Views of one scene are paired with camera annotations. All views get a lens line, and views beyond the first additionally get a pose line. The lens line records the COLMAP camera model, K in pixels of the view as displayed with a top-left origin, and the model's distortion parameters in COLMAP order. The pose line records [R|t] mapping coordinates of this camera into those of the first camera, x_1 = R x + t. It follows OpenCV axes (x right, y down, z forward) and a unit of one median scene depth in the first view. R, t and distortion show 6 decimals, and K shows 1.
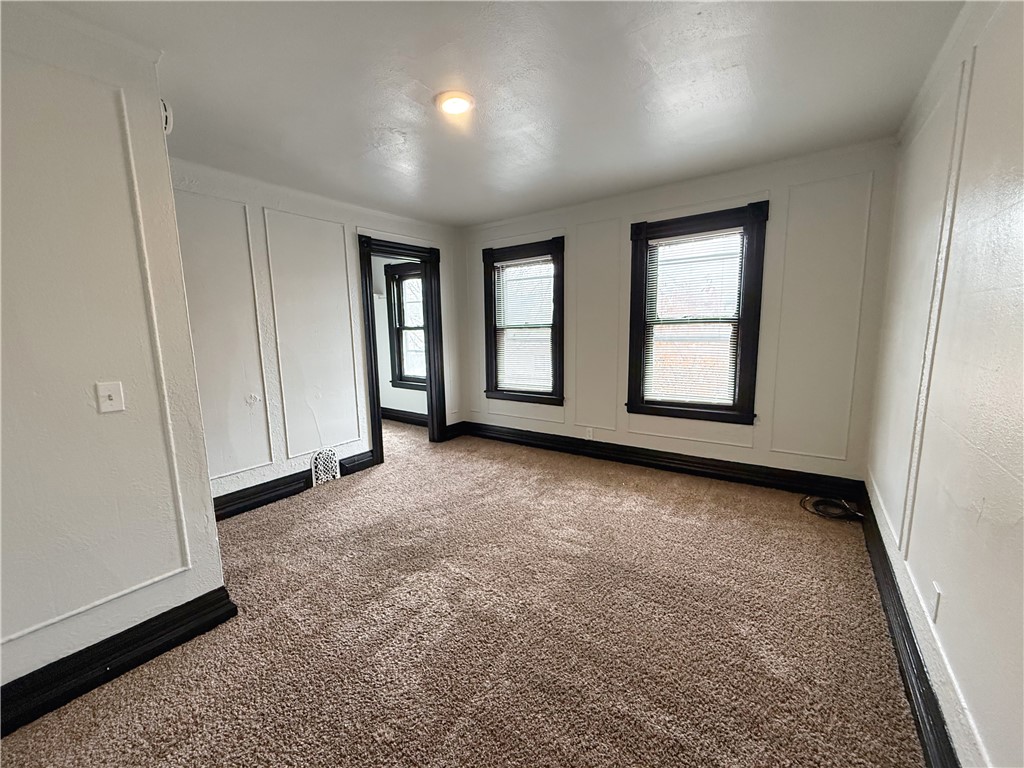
lens RADIAL K [[414.8, 0, 510.7], [0, 414.8, 386.2], [0, 0, 1]] dist [0.027573, 0.000122]
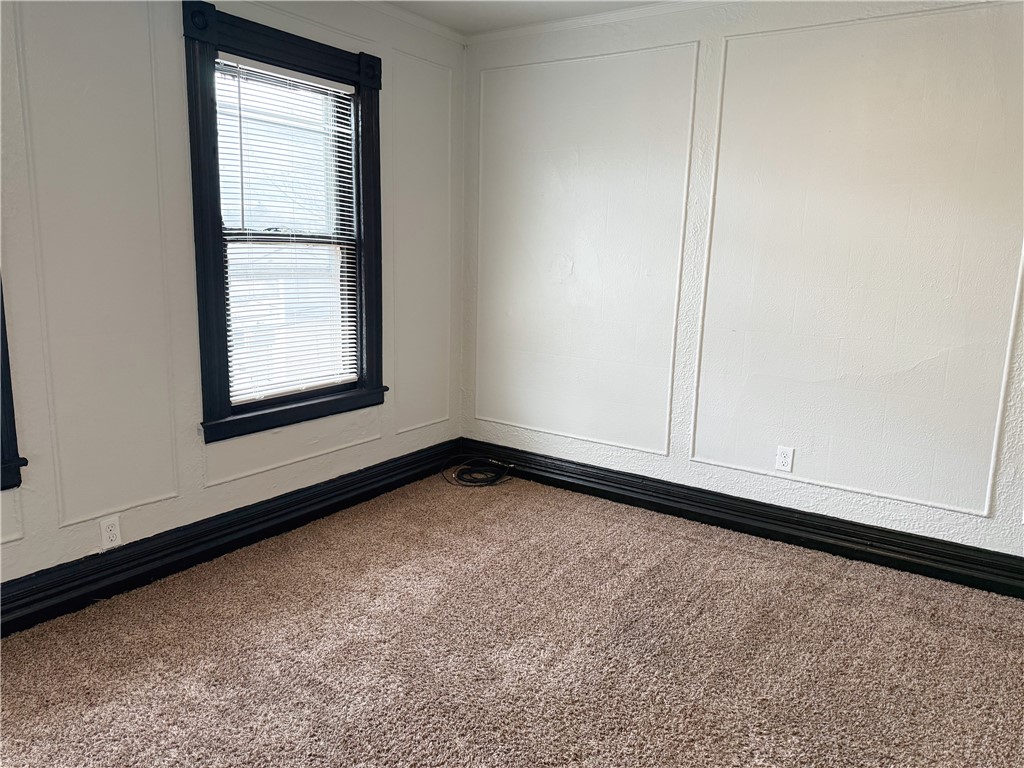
lens RADIAL K [[732.6, 0, 512.0], [0, 732.6, 384.0], [0, 0, 1]] dist [0.071207, -0.060995]
pose [[-0.022944, -0.158618, 0.987073, -0.546435], [0.121419, 0.979583, 0.160236, -0.094039], [-0.992336, 0.123526, -0.003216, 0.770311]]
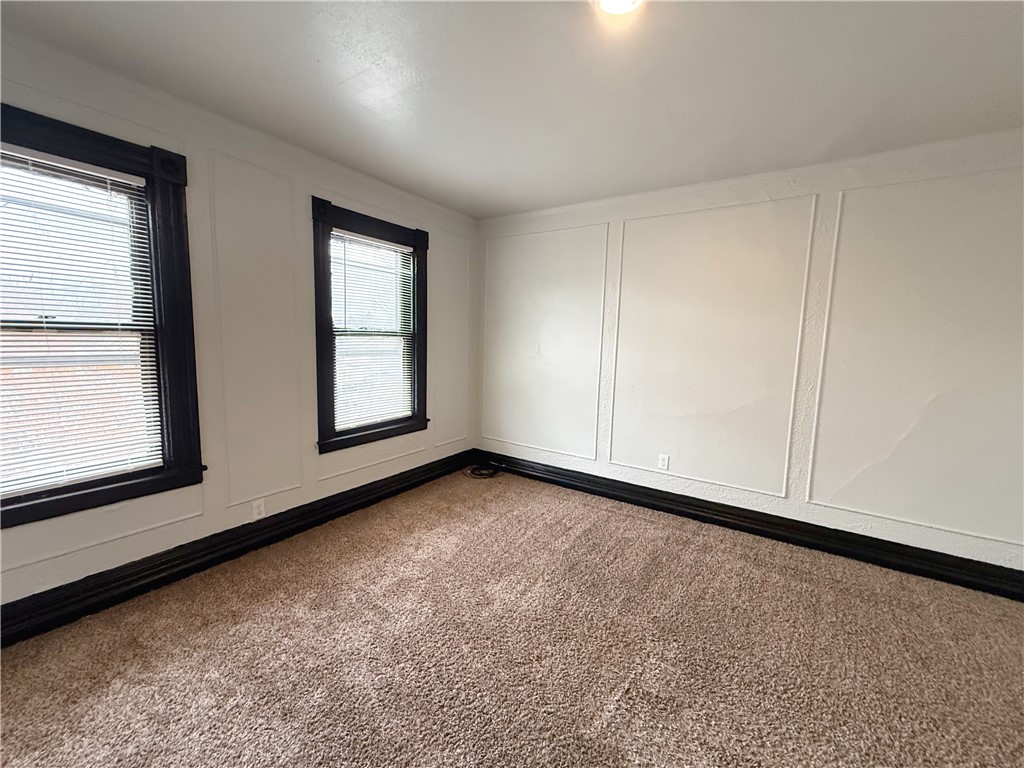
lens RADIAL K [[414.8, 0, 510.7], [0, 414.8, 386.2], [0, 0, 1]] dist [0.027573, 0.000122]
pose [[-0.027859, -0.094629, 0.995123, -0.506209], [0.120308, 0.987955, 0.097315, -0.097527], [-0.992346, 0.122432, -0.016139, 0.755458]]
